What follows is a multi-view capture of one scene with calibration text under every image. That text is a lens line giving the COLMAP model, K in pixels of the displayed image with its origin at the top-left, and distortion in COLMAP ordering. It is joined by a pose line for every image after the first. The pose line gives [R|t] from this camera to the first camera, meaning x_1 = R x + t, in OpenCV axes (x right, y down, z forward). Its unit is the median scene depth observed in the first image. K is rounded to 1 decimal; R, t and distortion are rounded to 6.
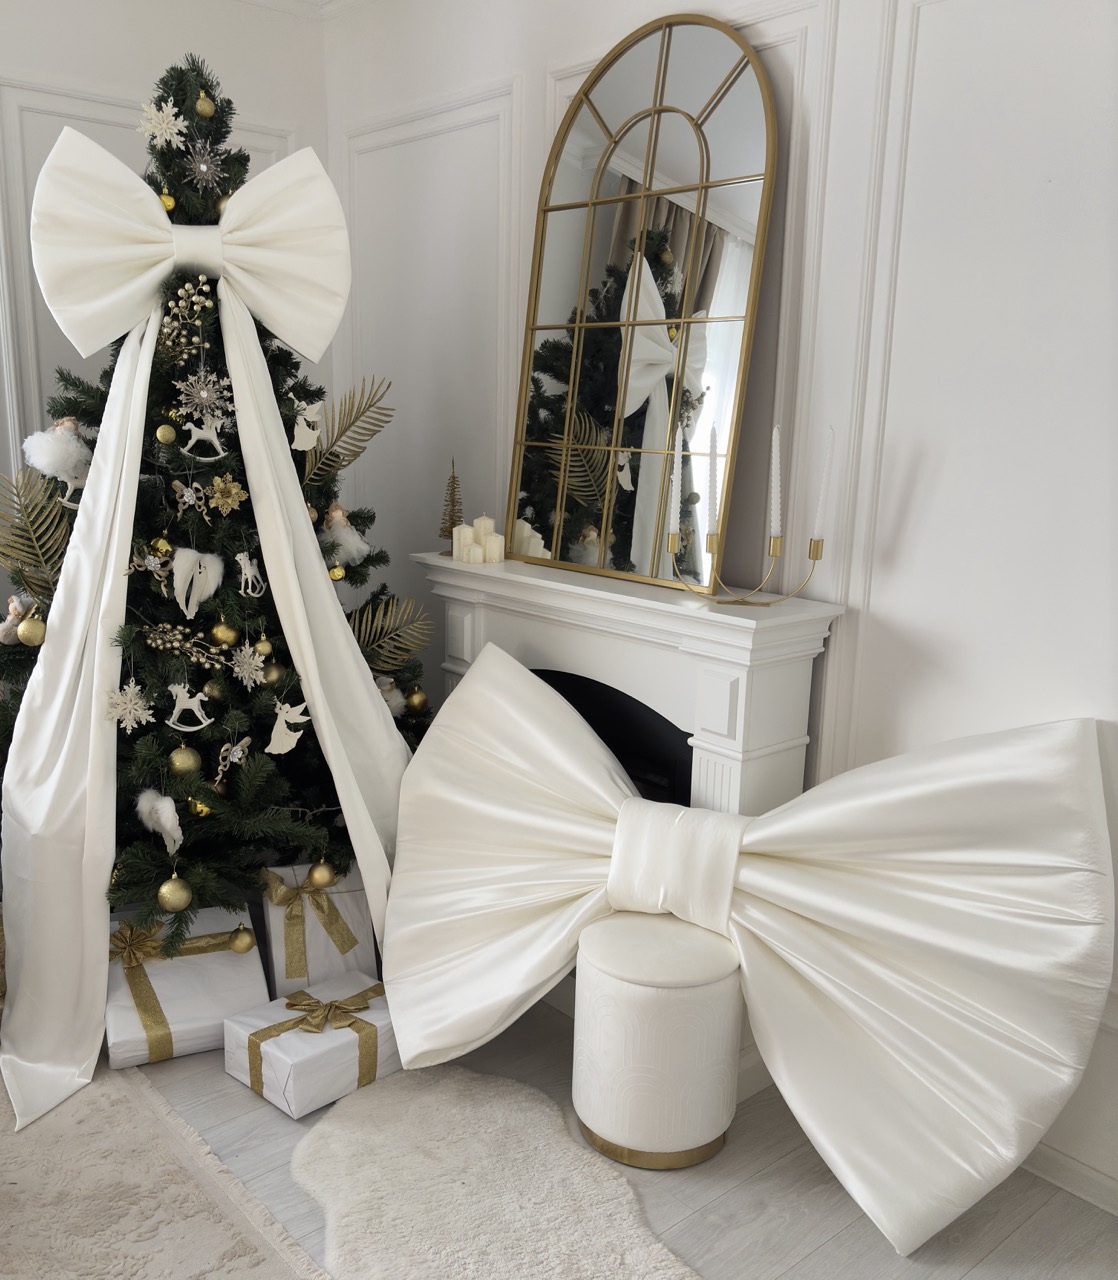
lens RADIAL K [[1169.8, 0, 559.0], [0, 1169.8, 640.0], [0, 0, 1]] dist [0.000785, 0.010981]
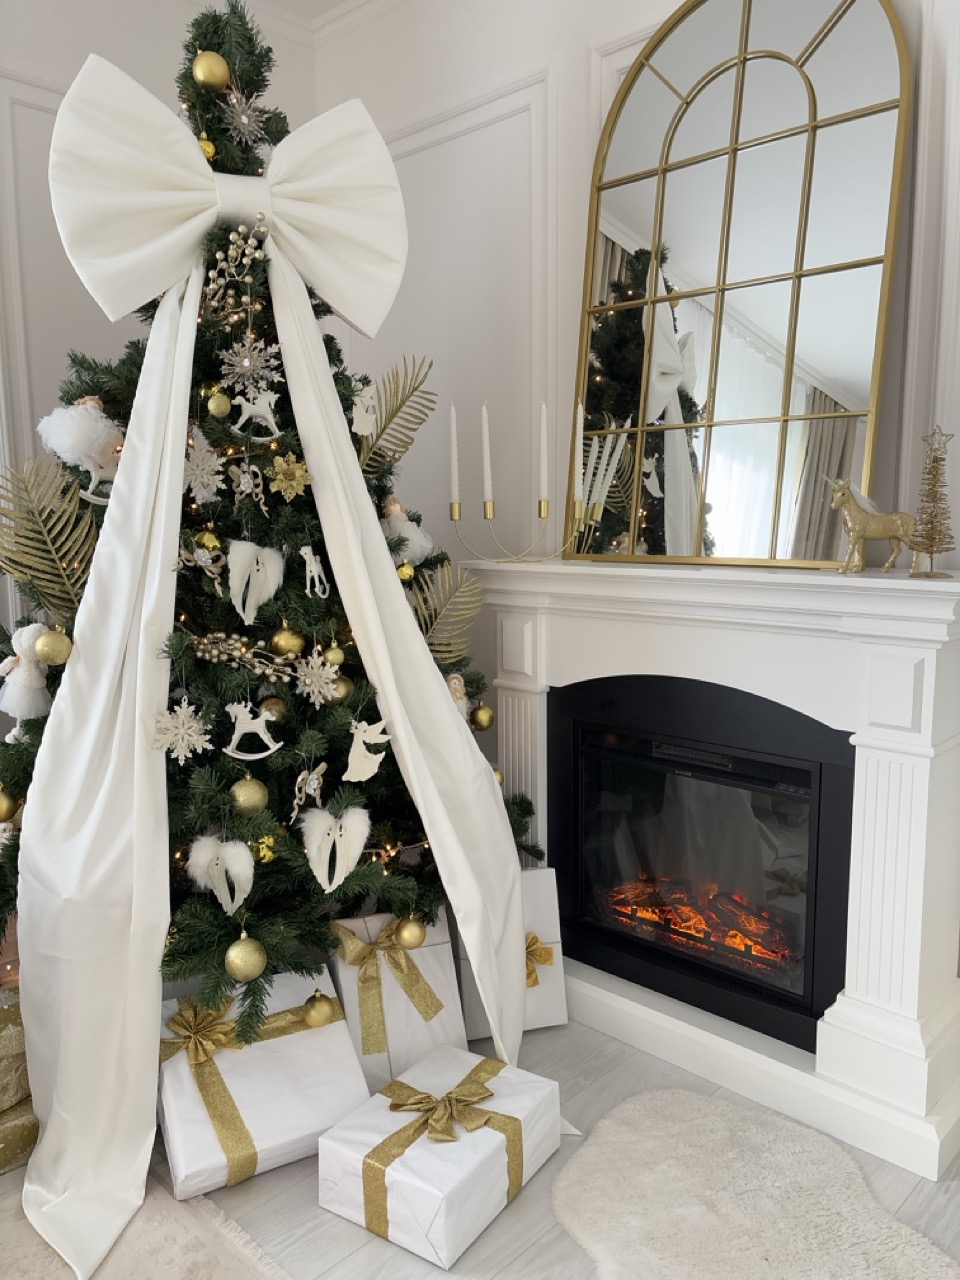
lens RADIAL K [[925.2, 0, 480.0], [0, 925.2, 640.0], [0, 0, 1]] dist [0.003052, -0.003880]
pose [[0.995220, -0.040508, 0.088856, -0.207564], [0.046279, 0.996884, -0.063877, 0.042444], [-0.085992, 0.067684, 0.993994, 0.324223]]
